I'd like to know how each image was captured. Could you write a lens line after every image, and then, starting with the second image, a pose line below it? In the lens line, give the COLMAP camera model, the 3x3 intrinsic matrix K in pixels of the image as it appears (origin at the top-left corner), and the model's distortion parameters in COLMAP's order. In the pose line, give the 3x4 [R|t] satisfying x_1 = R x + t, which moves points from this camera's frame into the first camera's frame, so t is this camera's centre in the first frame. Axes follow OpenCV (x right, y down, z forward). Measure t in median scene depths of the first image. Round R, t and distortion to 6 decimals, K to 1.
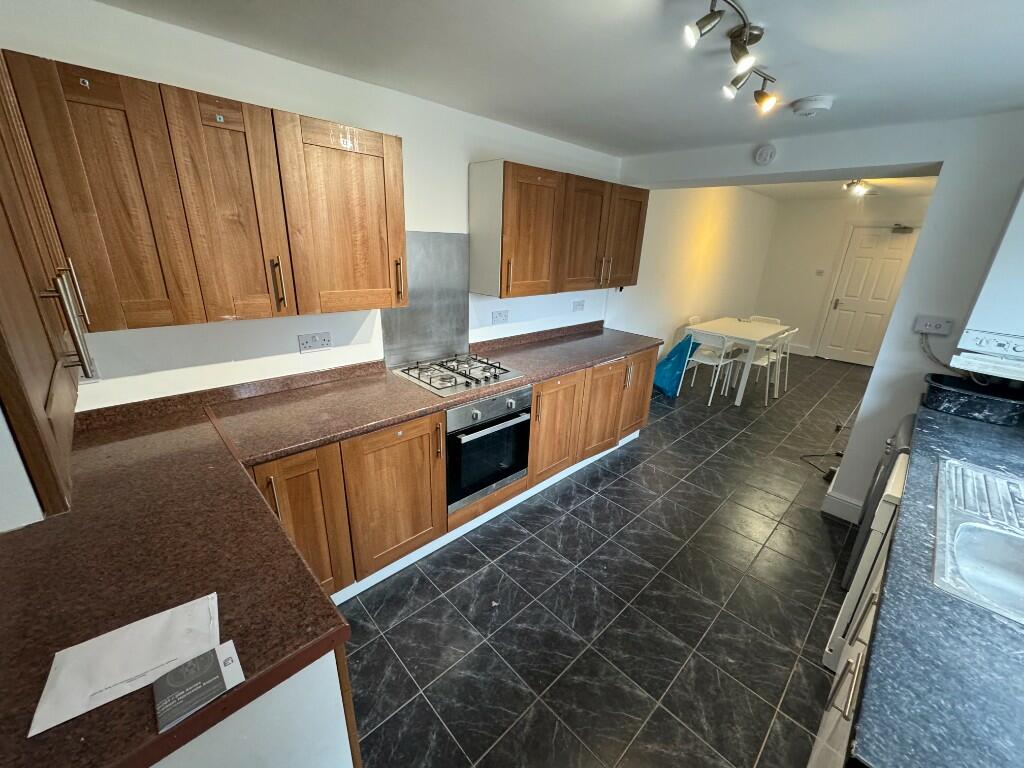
lens RADIAL K [[407.0, 0, 512.0], [0, 407.0, 384.0], [0, 0, 1]] dist [0.000041, 0.000002]
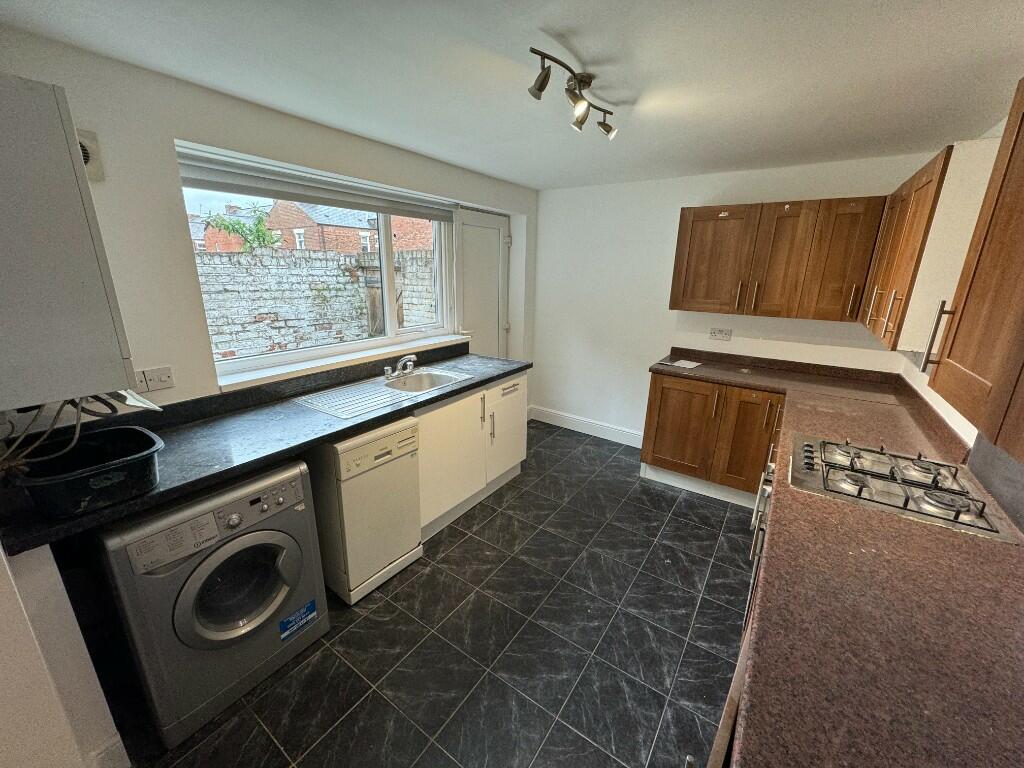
lens RADIAL K [[407.0, 0, 512.0], [0, 407.0, 384.0], [0, 0, 1]] dist [0.000041, 0.000002]
pose [[-0.977717, -0.002097, -0.209919, 0.593605], [-0.123415, 0.814643, 0.566680, -0.457321], [0.169821, 0.579959, -0.796748, 1.412061]]
